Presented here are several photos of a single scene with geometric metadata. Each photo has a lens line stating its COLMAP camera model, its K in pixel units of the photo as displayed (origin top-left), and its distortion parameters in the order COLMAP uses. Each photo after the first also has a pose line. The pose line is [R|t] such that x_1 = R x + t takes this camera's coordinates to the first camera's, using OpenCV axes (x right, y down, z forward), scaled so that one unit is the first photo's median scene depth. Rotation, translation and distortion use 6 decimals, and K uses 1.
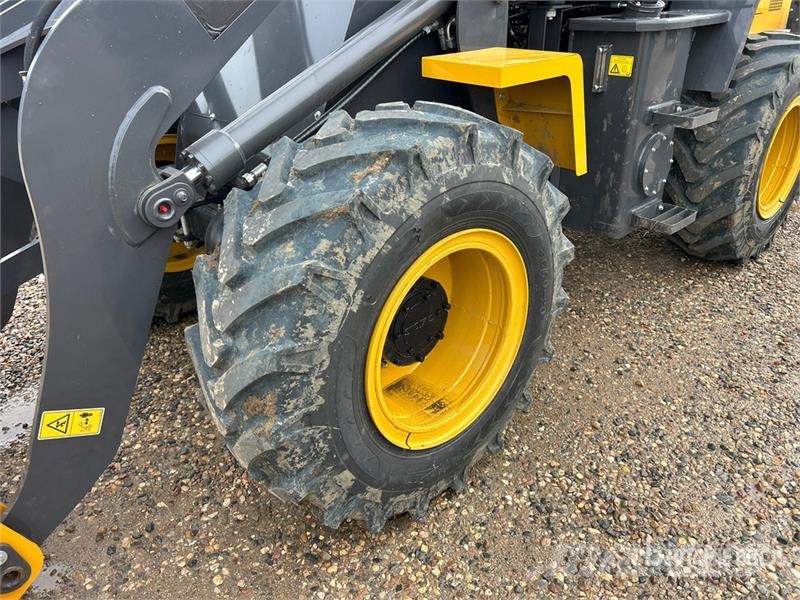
lens RADIAL K [[600.9, 0, 399.4], [0, 600.9, 308.6], [0, 0, 1]] dist [0.038184, -0.038830]
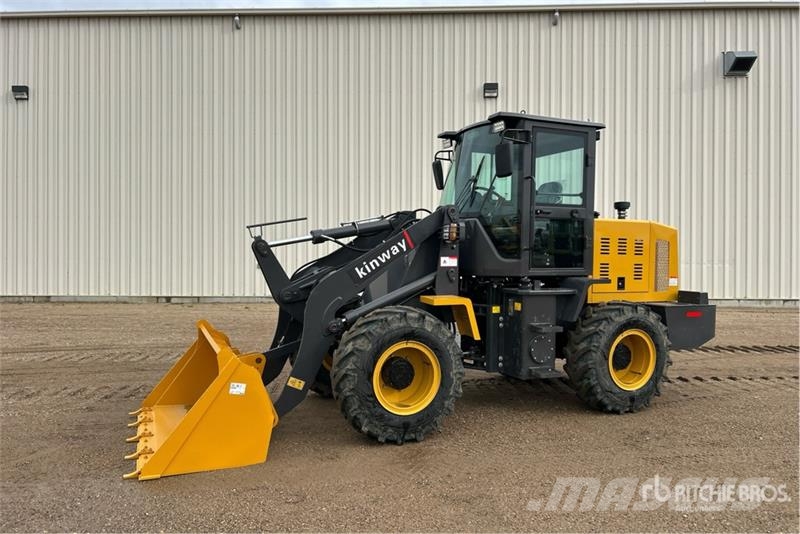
lens RADIAL K [[599.2, 0, 406.2], [0, 599.2, 267.7], [0, 0, 1]] dist [0.039528, -0.031251]
pose [[0.946395, 0.054132, -0.318444, 0.948053], [-0.187840, 0.894254, -0.406234, 0.736773], [0.262779, 0.444274, 0.856486, -1.765357]]
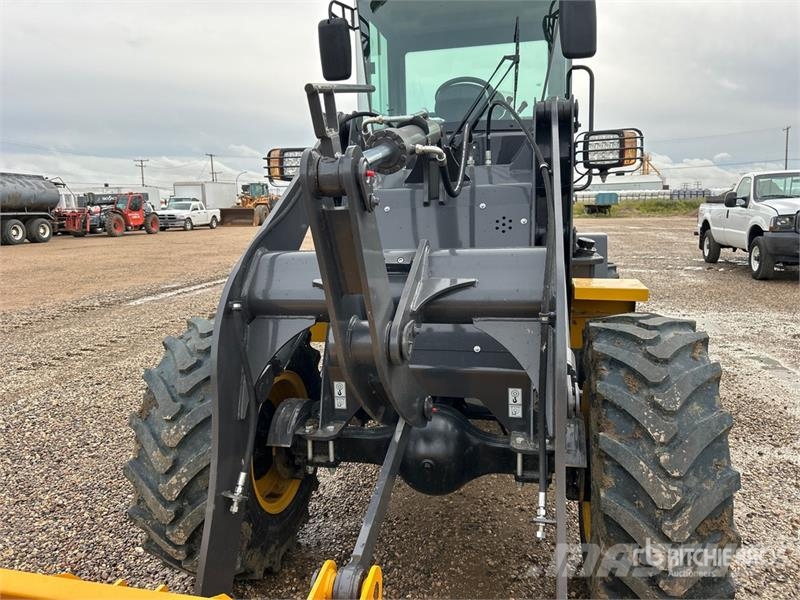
lens RADIAL K [[600.9, 0, 396.3], [0, 600.9, 296.5], [0, 0, 1]] dist [0.038184, -0.038830]
pose [[0.833274, -0.071584, 0.548207, -1.139210], [0.264211, 0.922582, -0.281131, -0.089829], [-0.485641, 0.379101, 0.787677, 0.046833]]
